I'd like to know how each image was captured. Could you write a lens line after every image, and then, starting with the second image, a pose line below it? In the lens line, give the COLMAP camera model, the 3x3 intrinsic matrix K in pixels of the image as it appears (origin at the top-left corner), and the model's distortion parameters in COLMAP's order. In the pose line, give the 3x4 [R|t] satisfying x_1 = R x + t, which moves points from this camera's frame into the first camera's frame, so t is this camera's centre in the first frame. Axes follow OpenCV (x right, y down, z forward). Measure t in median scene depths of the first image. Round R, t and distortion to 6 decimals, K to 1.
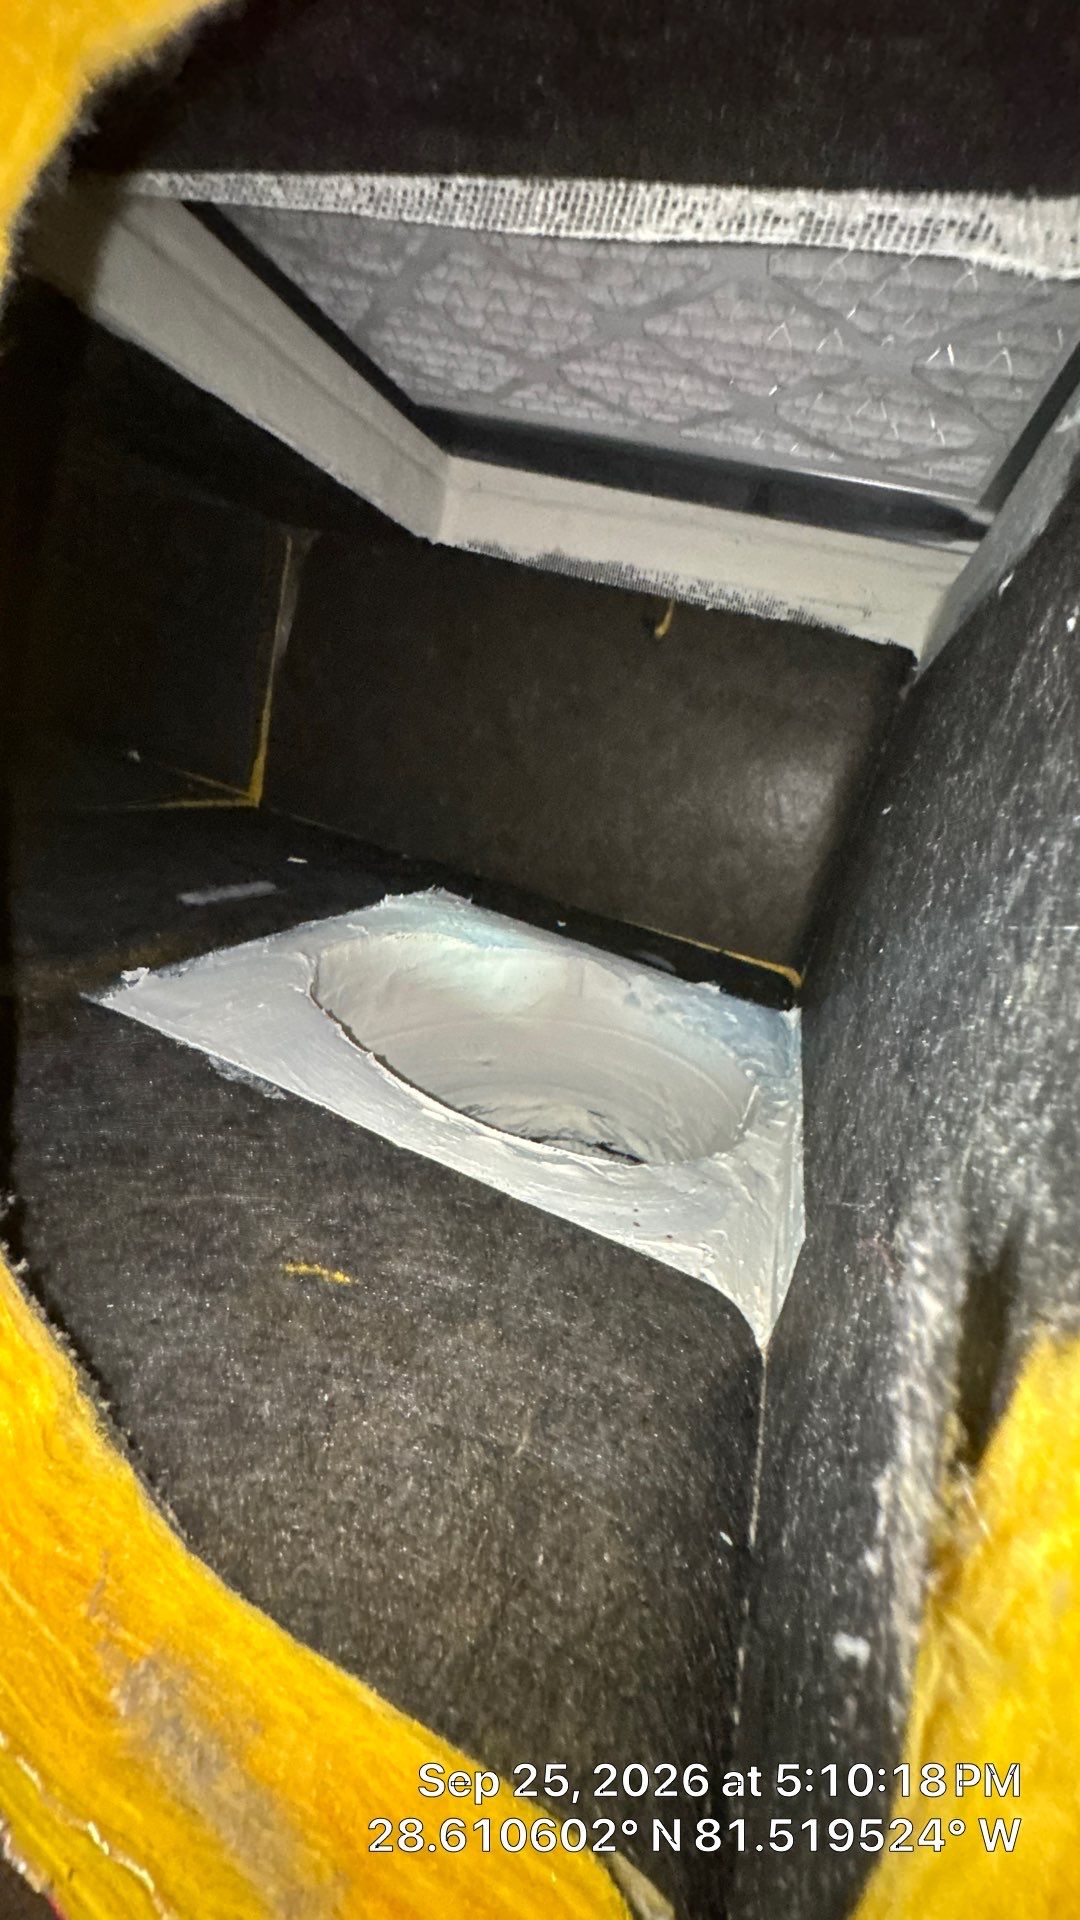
lens RADIAL K [[771.8, 0, 540.1], [0, 771.8, 959.5], [0, 0, 1]] dist [-0.013951, 0.000113]
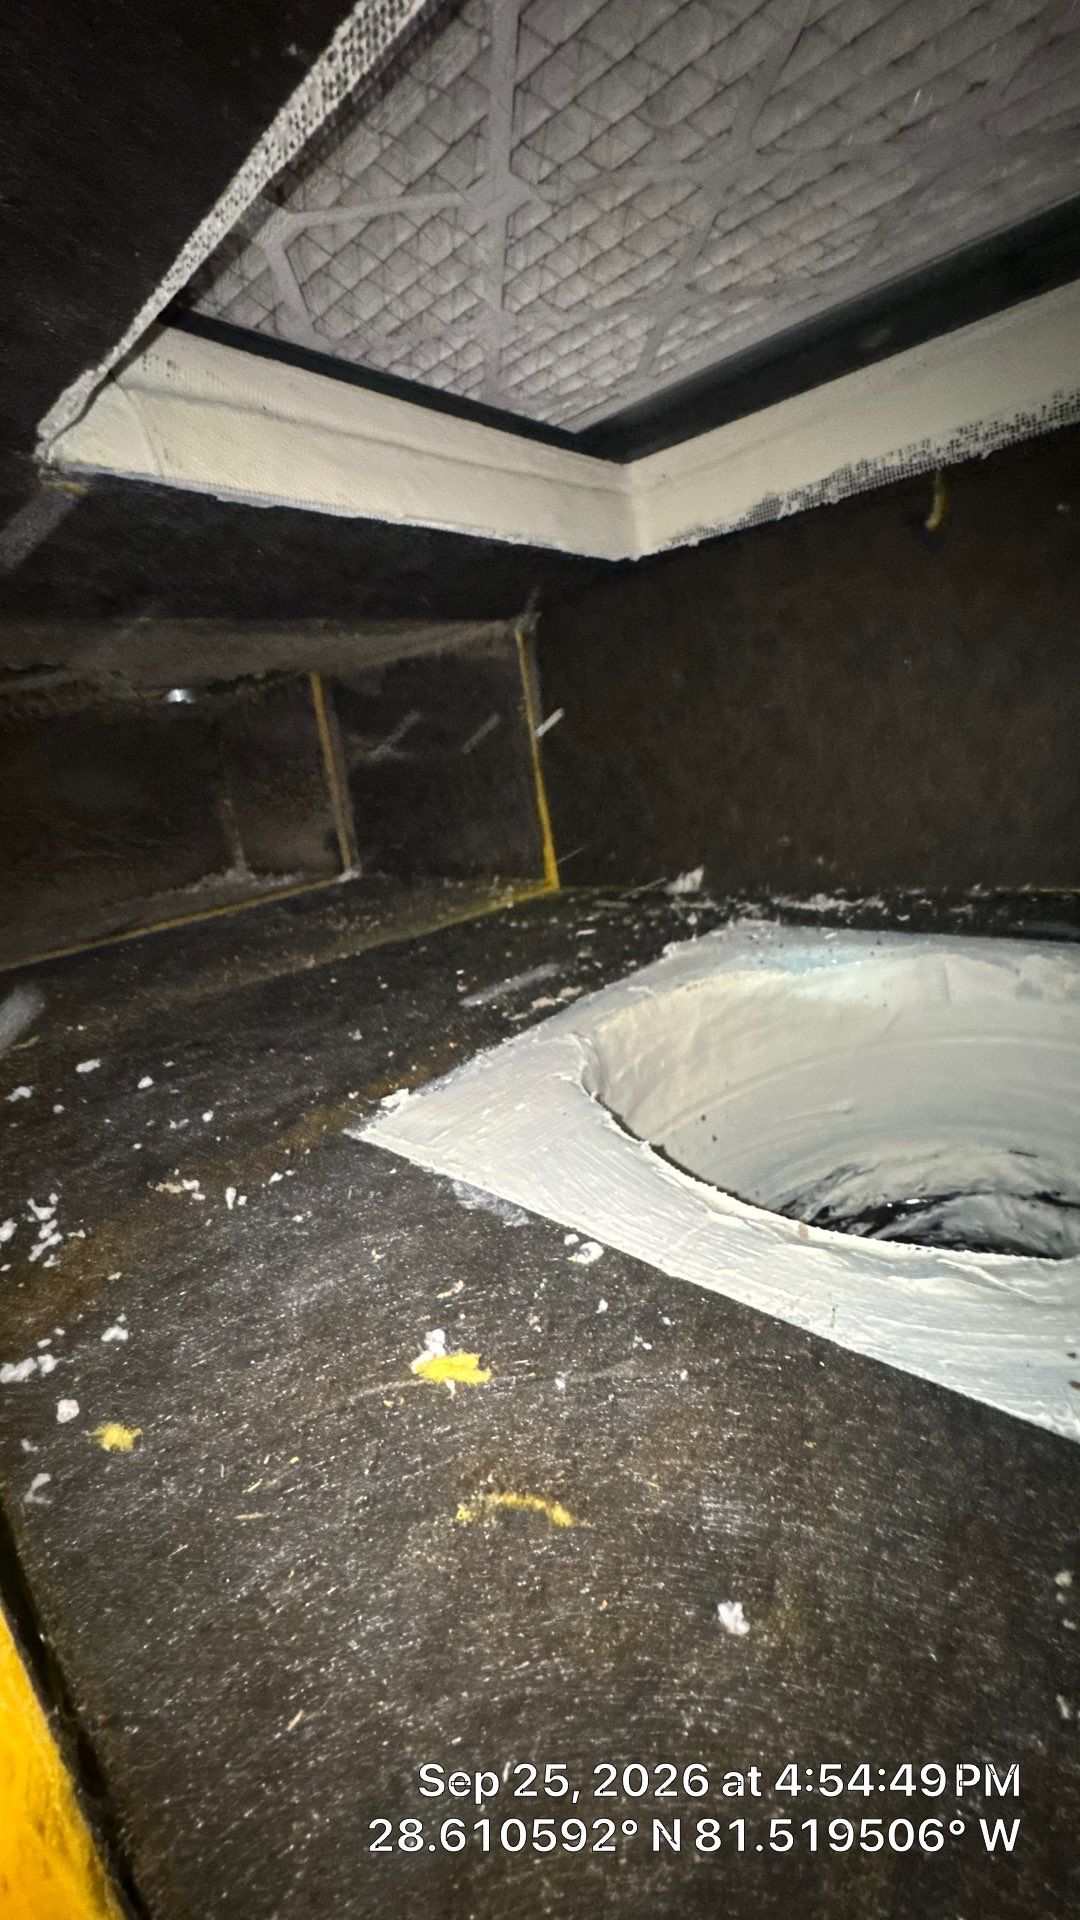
lens RADIAL K [[771.8, 0, 534.6], [0, 771.8, 963.0], [0, 0, 1]] dist [-0.013951, 0.000113]
pose [[0.852592, -0.258262, -0.454299, 0.074188], [0.229274, 0.966071, -0.118915, 0.008081], [0.469596, -0.002772, 0.882877, 0.187914]]
